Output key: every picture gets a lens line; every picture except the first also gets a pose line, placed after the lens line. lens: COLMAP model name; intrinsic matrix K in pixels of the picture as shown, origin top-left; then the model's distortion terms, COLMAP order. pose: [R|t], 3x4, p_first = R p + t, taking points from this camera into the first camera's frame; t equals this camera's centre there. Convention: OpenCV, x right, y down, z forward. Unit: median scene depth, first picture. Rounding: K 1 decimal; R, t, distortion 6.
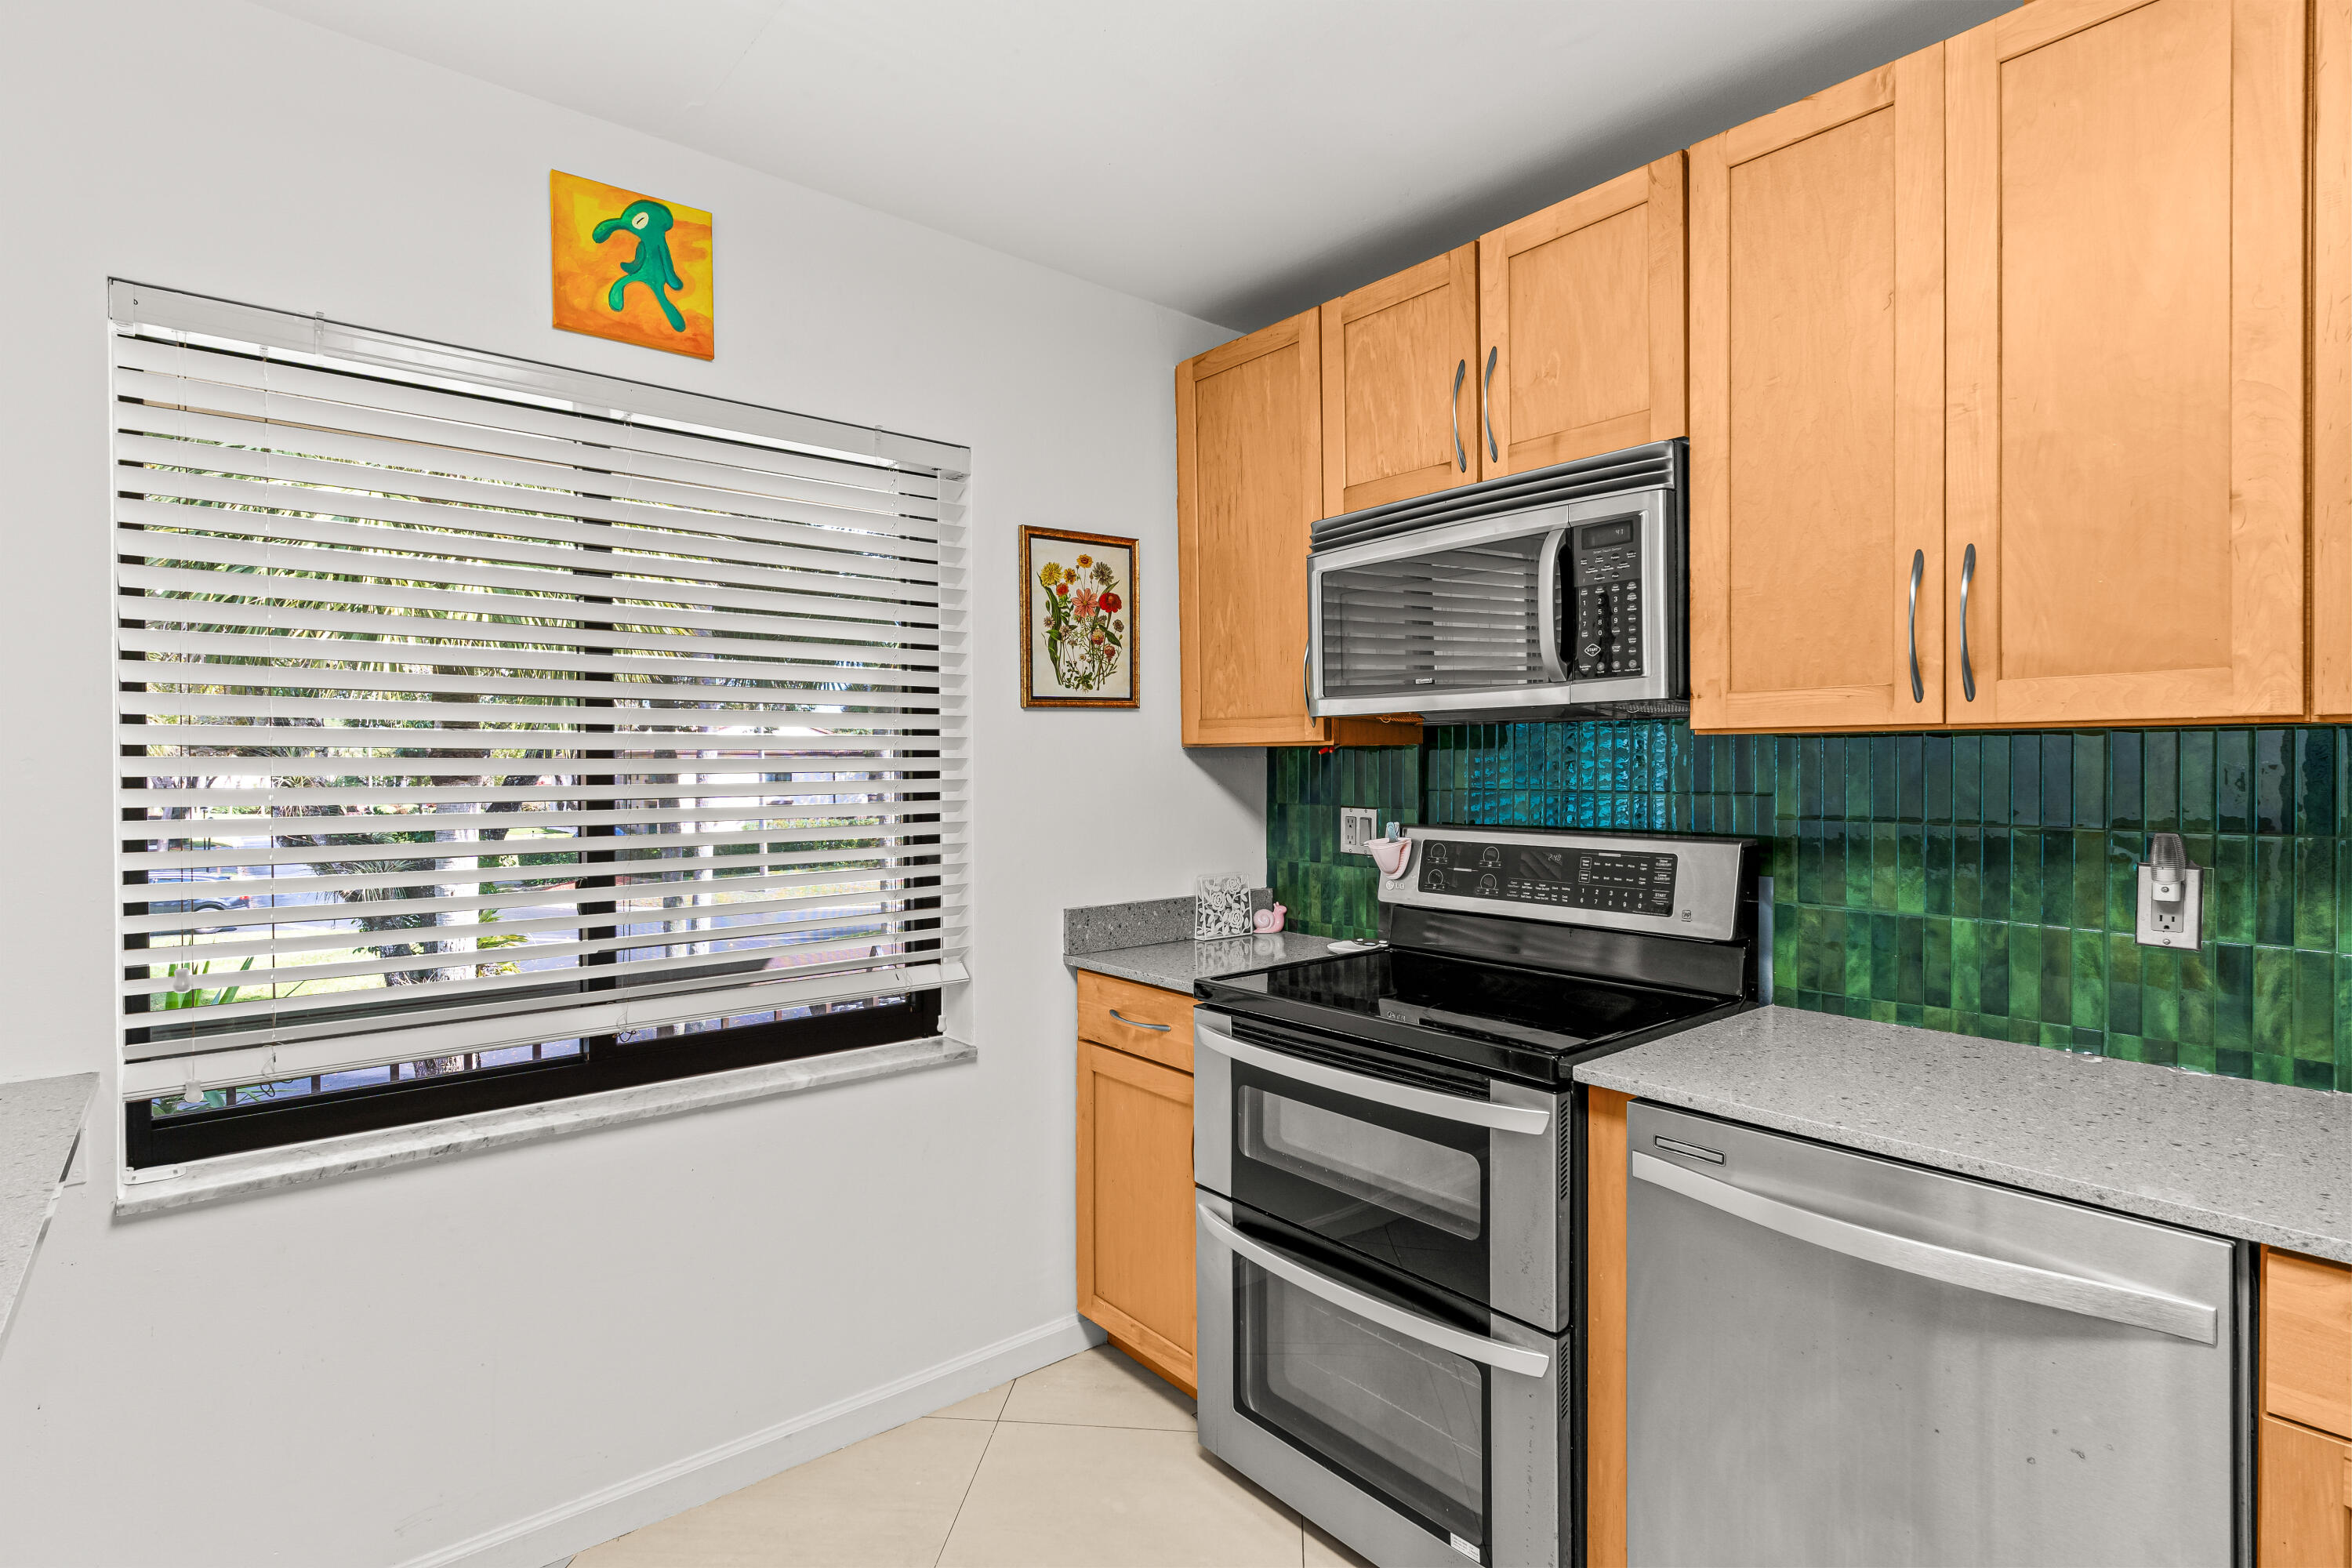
lens RADIAL K [[1143.0, 0, 1170.0], [0, 1143.0, 775.6], [0, 0, 1]] dist [0.005630, -0.001743]
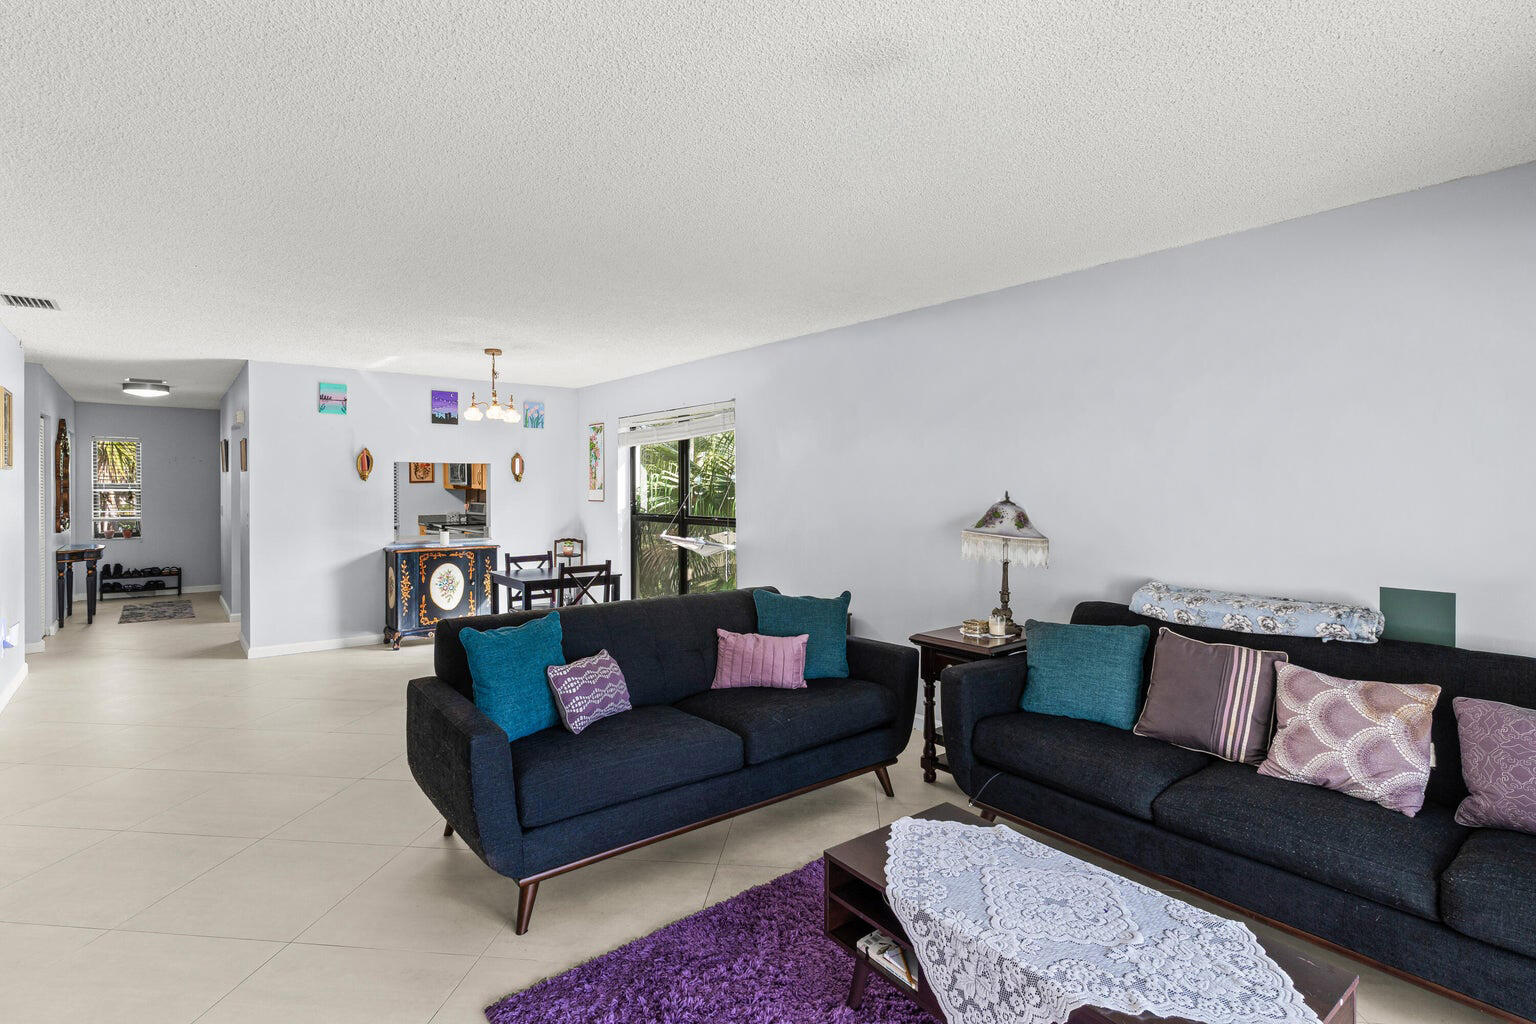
lens RADIAL K [[779.8, 0, 821.9], [0, 779.8, 486.1], [0, 0, 1]] dist [-0.011351, -0.001732]
pose [[0.999879, 0.005288, 0.014662, 2.539486], [-0.005079, 0.999885, -0.014279, 0.010116], [-0.014736, 0.014203, 0.999791, -4.046252]]
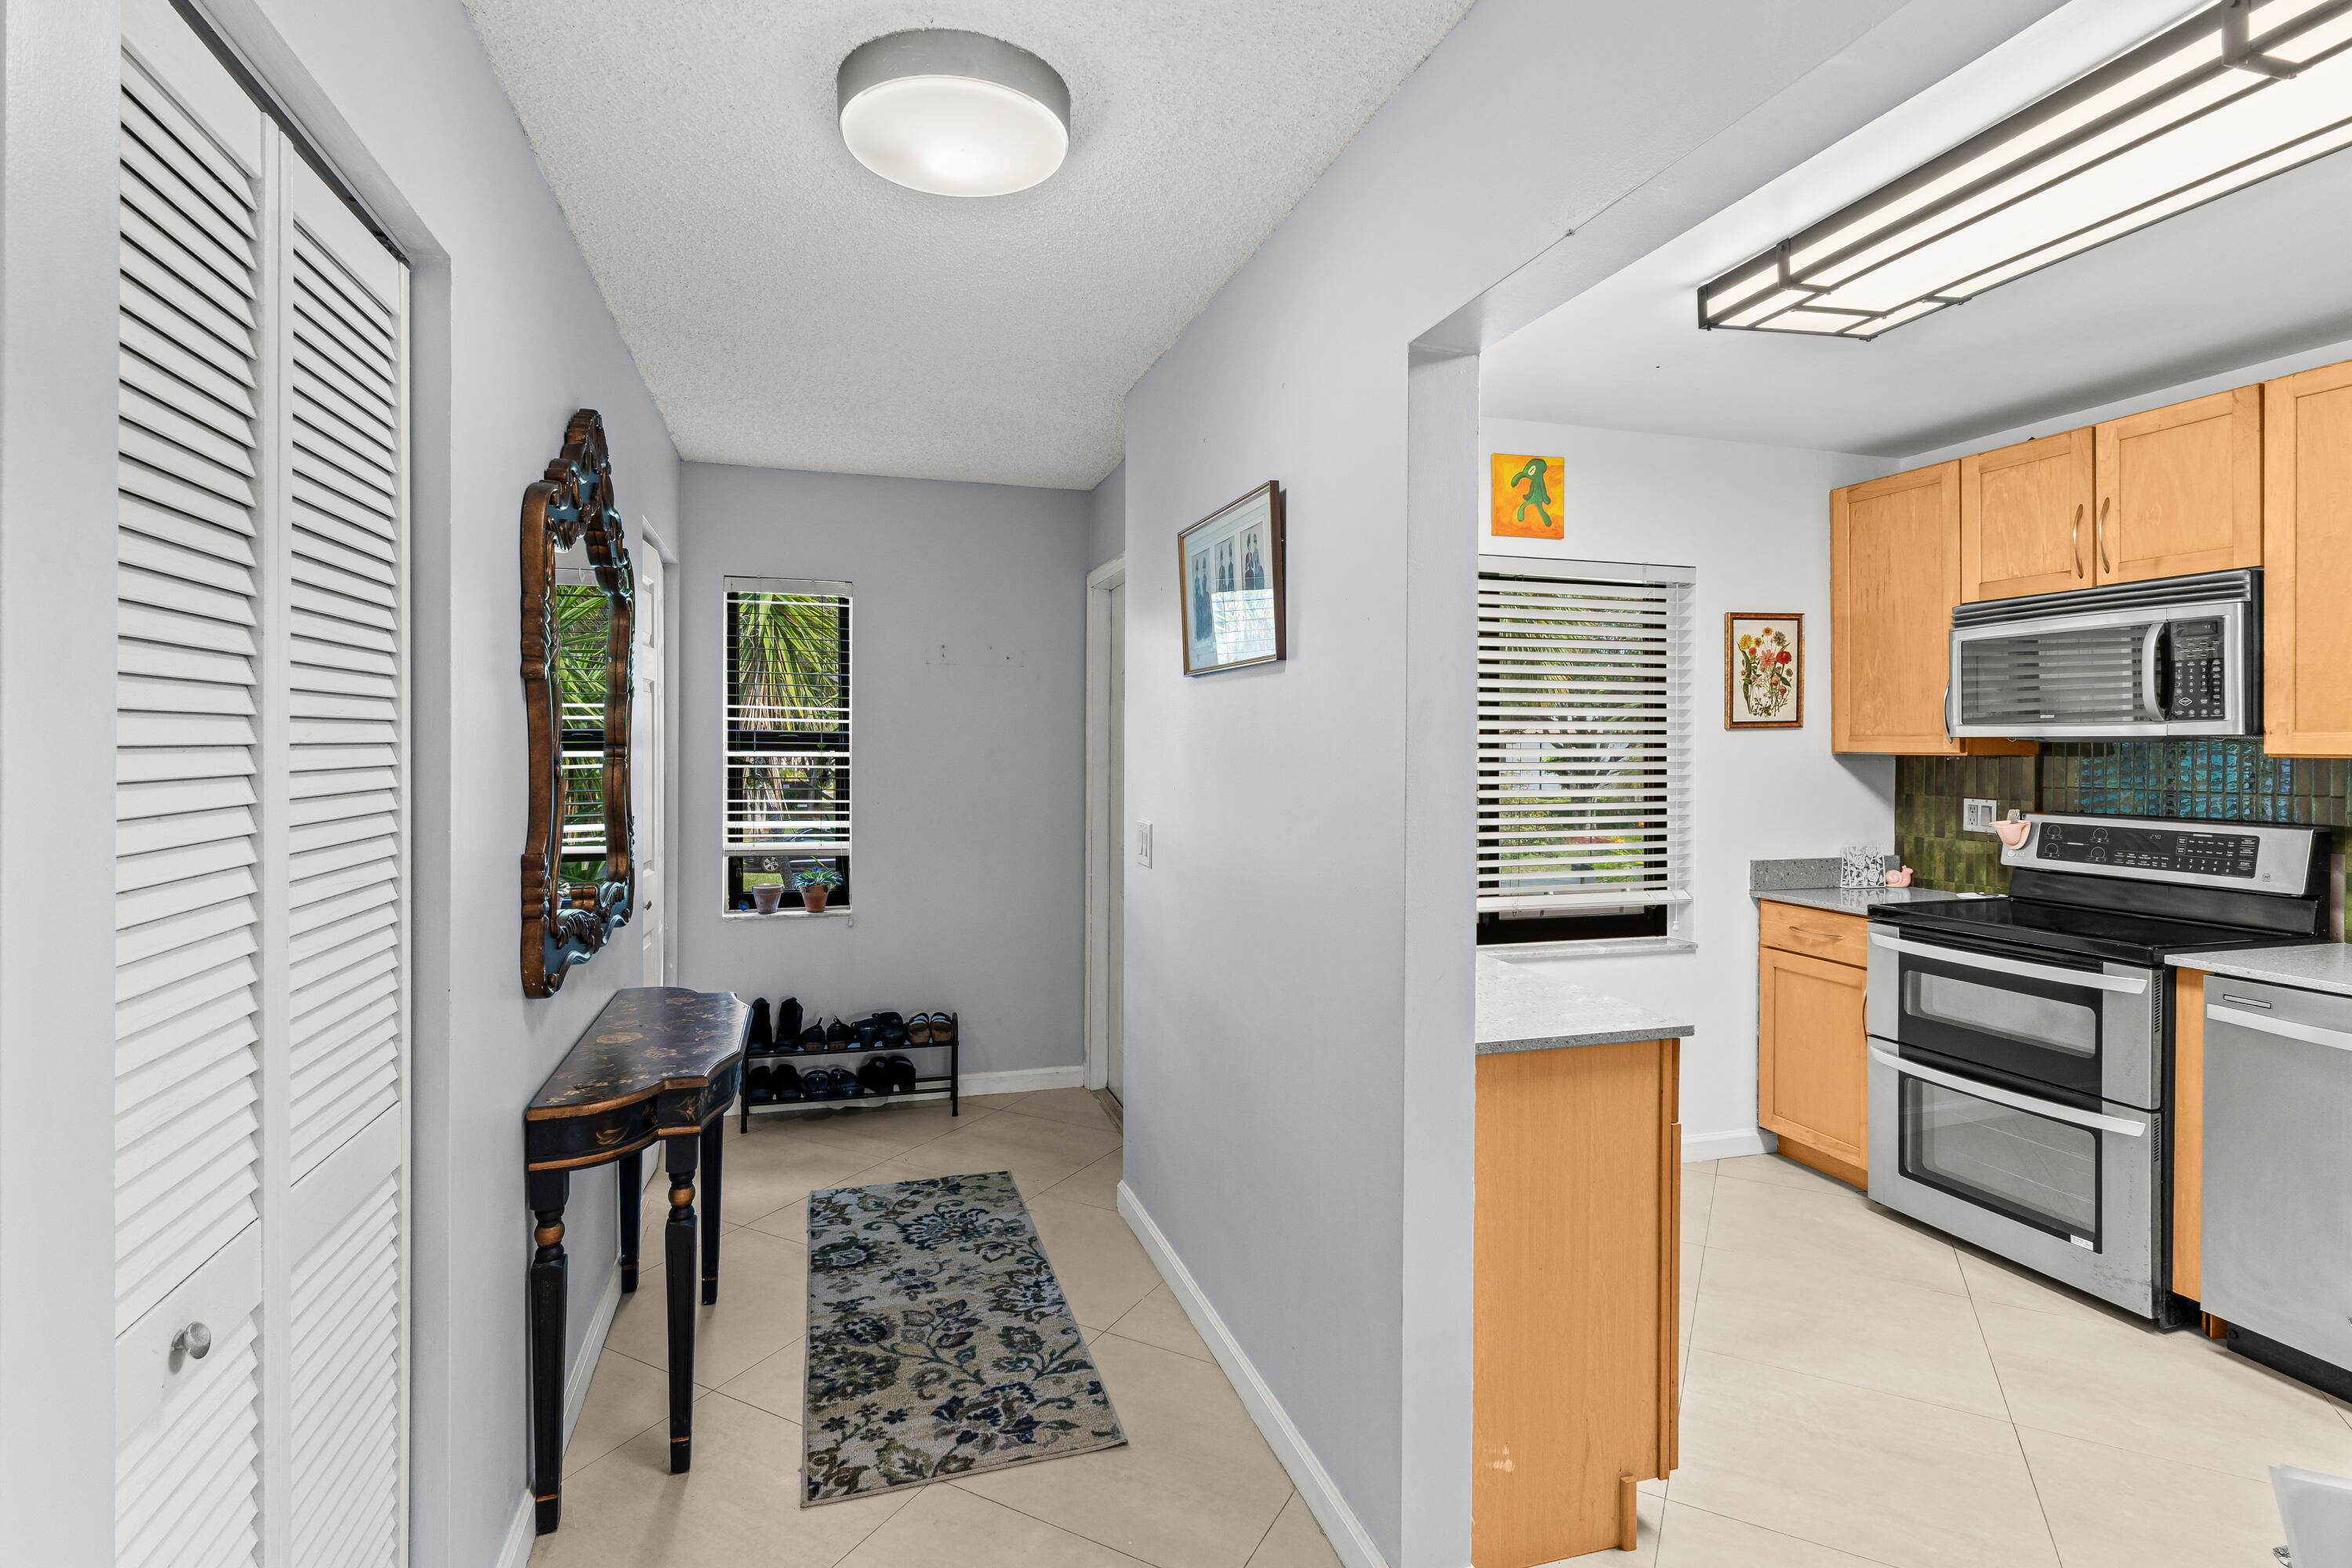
lens RADIAL K [[1143.0, 0, 1165.6], [0, 1143.0, 748.5], [0, 0, 1]] dist [0.005630, -0.001743]
pose [[0.921865, 0.009142, -0.387402, -0.280004], [-0.011524, 0.999926, -0.003826, -0.021919], [0.387339, 0.007991, 0.921903, -0.896203]]
